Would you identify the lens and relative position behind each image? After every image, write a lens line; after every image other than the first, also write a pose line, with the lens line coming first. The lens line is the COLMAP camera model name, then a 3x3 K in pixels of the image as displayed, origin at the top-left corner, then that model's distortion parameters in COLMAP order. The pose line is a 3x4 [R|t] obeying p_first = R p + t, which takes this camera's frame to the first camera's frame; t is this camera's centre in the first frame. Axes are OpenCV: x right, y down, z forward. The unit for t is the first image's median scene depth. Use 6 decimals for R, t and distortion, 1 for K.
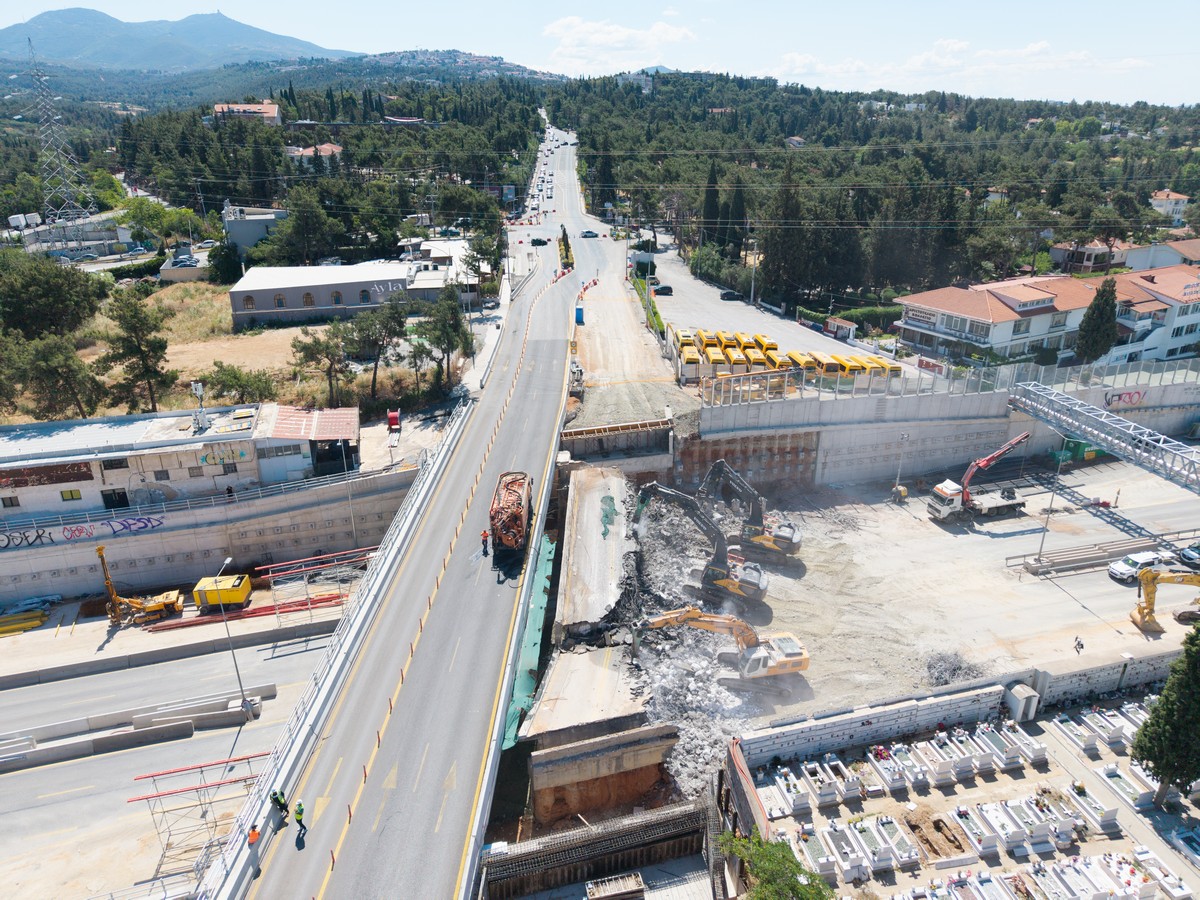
lens RADIAL K [[823.0, 0, 600.0], [0, 823.0, 450.0], [0, 0, 1]] dist [0.032960, -0.038293]
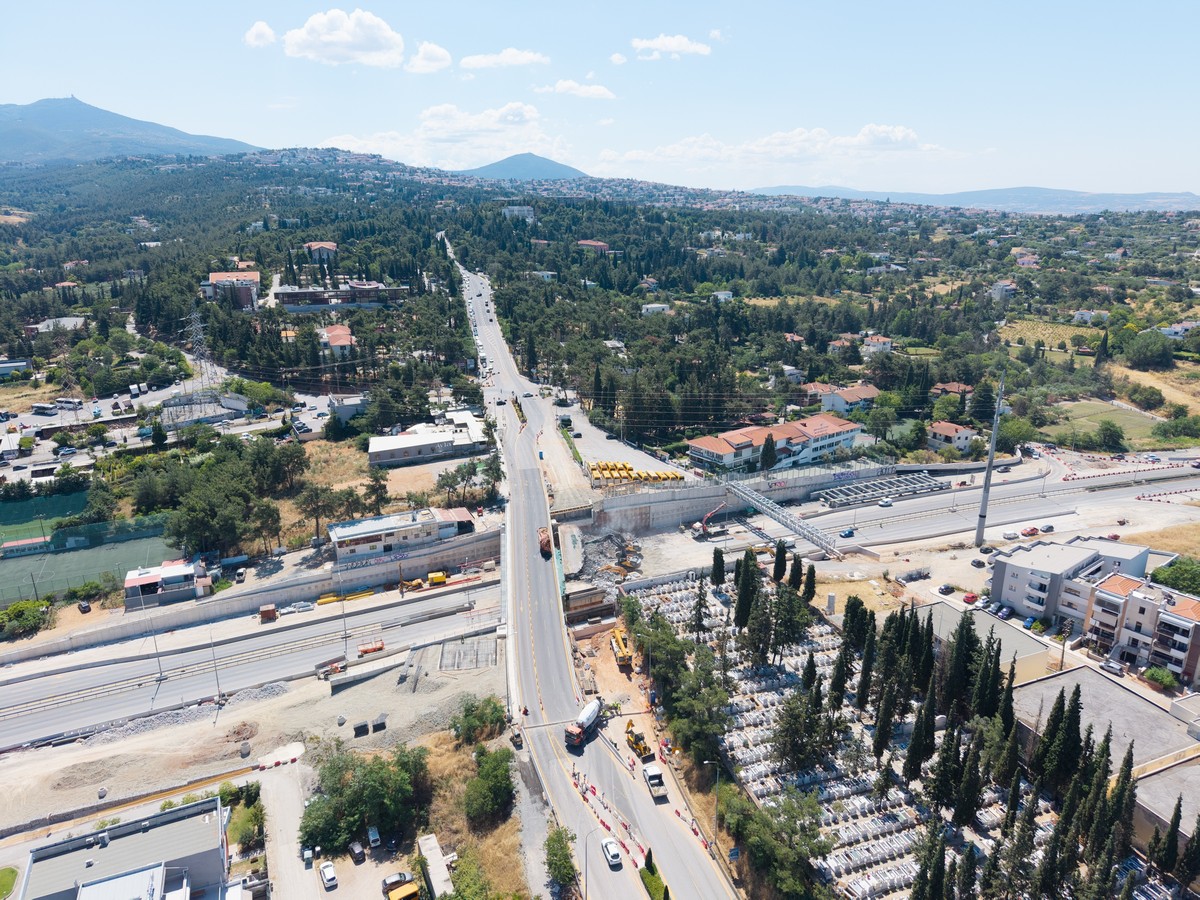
lens RADIAL K [[840.2, 0, 600.0], [0, 840.2, 450.0], [0, 0, 1]] dist [0.213708, -0.256702]
pose [[0.988957, -0.045935, 0.140903, -0.217702], [0.057159, 0.995416, -0.076675, -0.003714], [-0.136735, 0.083883, 0.987050, -1.396627]]
